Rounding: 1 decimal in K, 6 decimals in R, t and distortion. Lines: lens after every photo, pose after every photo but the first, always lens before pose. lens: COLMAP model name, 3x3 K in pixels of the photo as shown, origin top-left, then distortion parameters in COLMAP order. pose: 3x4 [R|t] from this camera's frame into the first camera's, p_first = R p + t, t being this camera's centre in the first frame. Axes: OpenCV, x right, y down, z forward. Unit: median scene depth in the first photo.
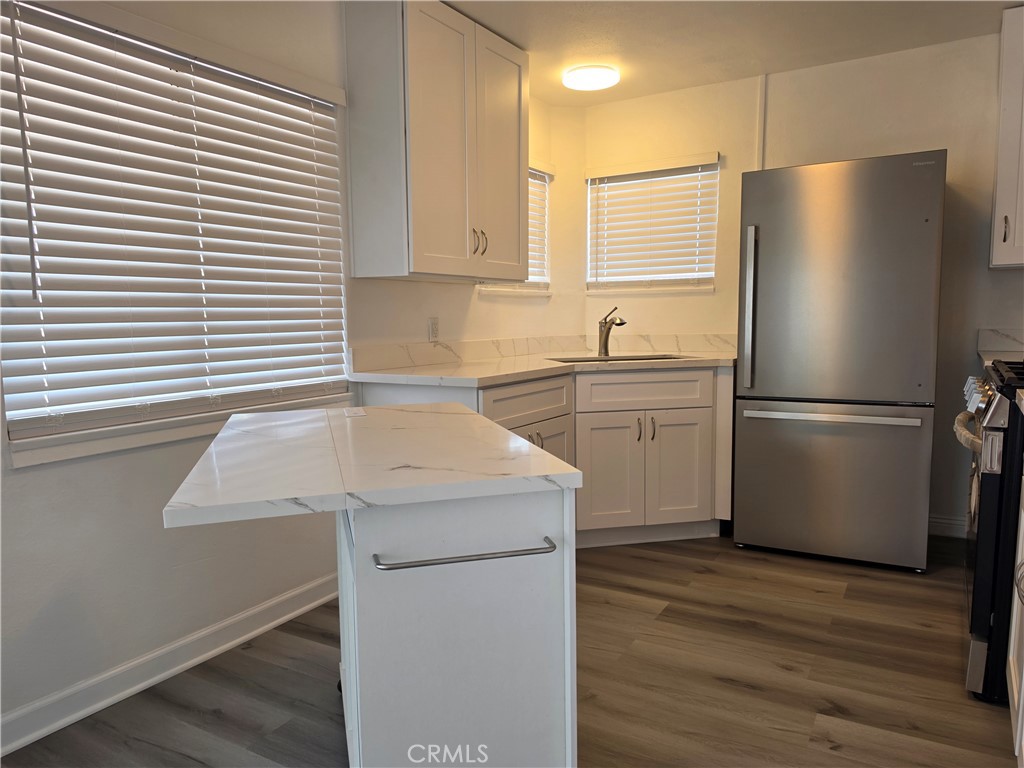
lens RADIAL K [[706.9, 0, 510.2], [0, 706.9, 392.4], [0, 0, 1]] dist [0.071308, -0.093885]
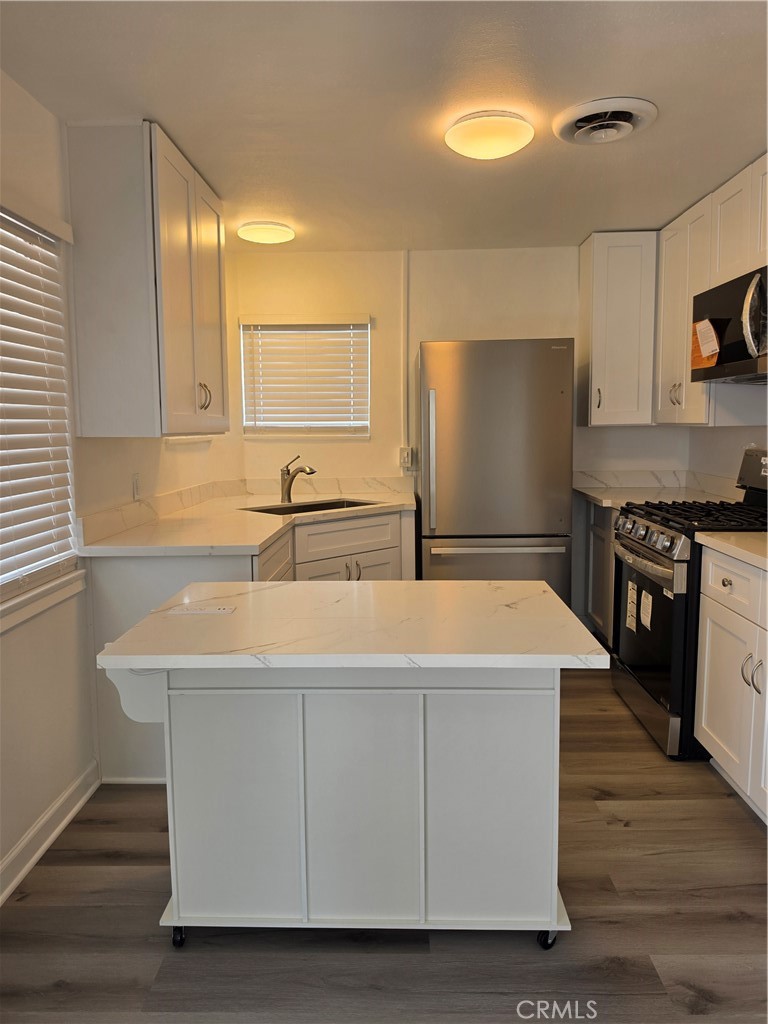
lens RADIAL K [[704.6, 0, 381.9], [0, 704.6, 496.1], [0, 0, 1]] dist [0.105997, -0.160195]
pose [[0.866512, -0.044514, 0.497168, -0.339039], [0.052466, 0.998621, -0.002031, -0.068677], [-0.496392, 0.027844, 0.867652, 0.059382]]
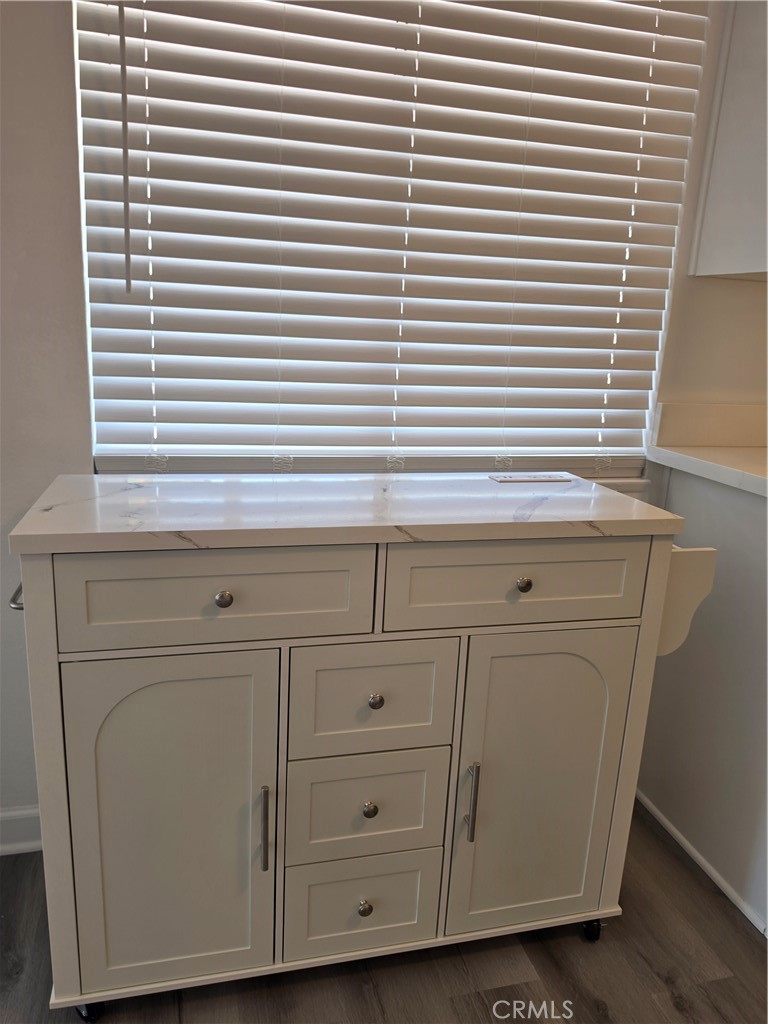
lens RADIAL K [[728.7, 0, 378.5], [0, 728.7, 506.0], [0, 0, 1]] dist [0.007941, -0.005159]
pose [[0.711510, 0.215150, -0.668928, 0.024285], [-0.132444, 0.975971, 0.173030, -0.053450], [0.690082, -0.034517, 0.722908, 0.416887]]
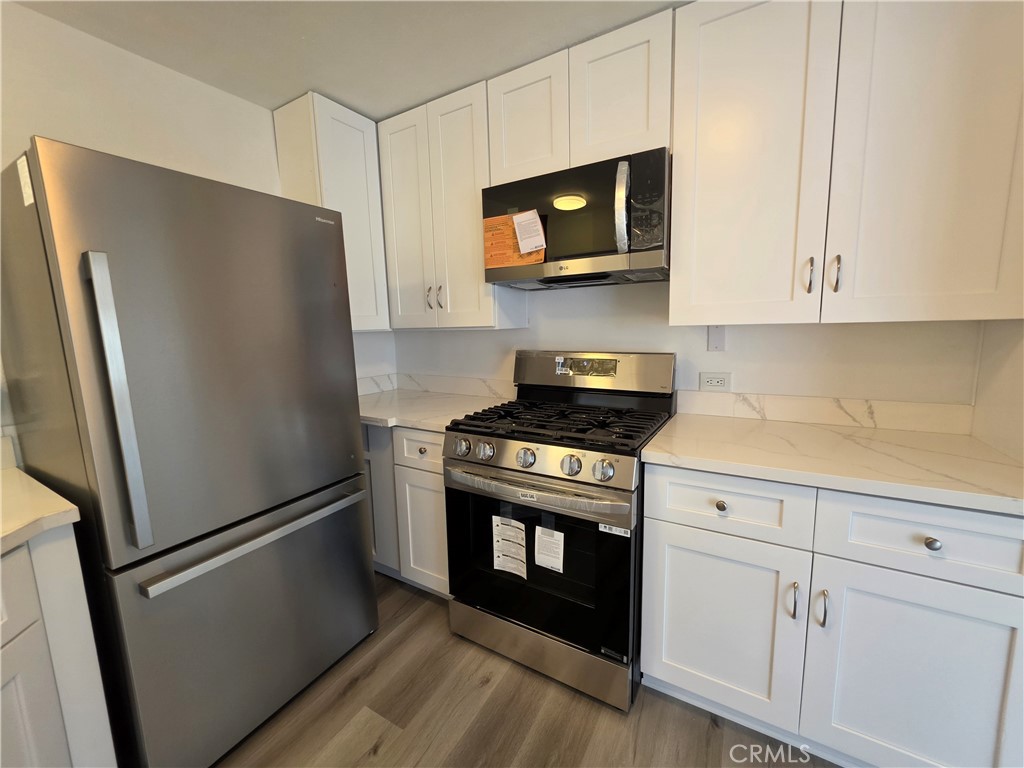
lens RADIAL K [[408.6, 0, 507.6], [0, 408.6, 383.2], [0, 0, 1]] dist [-0.008015, 0.000841]
pose [[-0.008577, -0.119919, 0.992747, 0.037565], [0.135422, 0.983498, 0.119971, -0.146611], [-0.990751, 0.135469, 0.007804, 0.785834]]
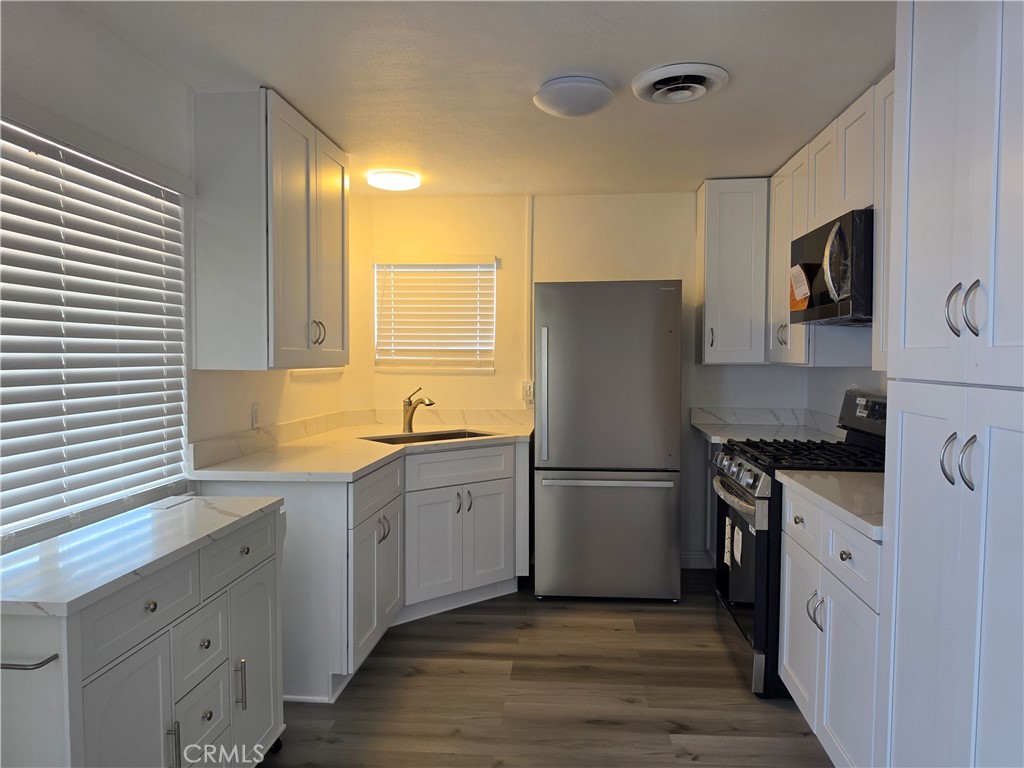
lens RADIAL K [[702.0, 0, 512.0], [0, 702.0, 384.0], [0, 0, 1]] dist [0.103550, -0.157707]
pose [[0.896440, -0.000858, 0.443164, -0.263078], [0.033004, 0.997350, -0.064830, -0.067183], [-0.441934, 0.072742, 0.894093, -0.035510]]
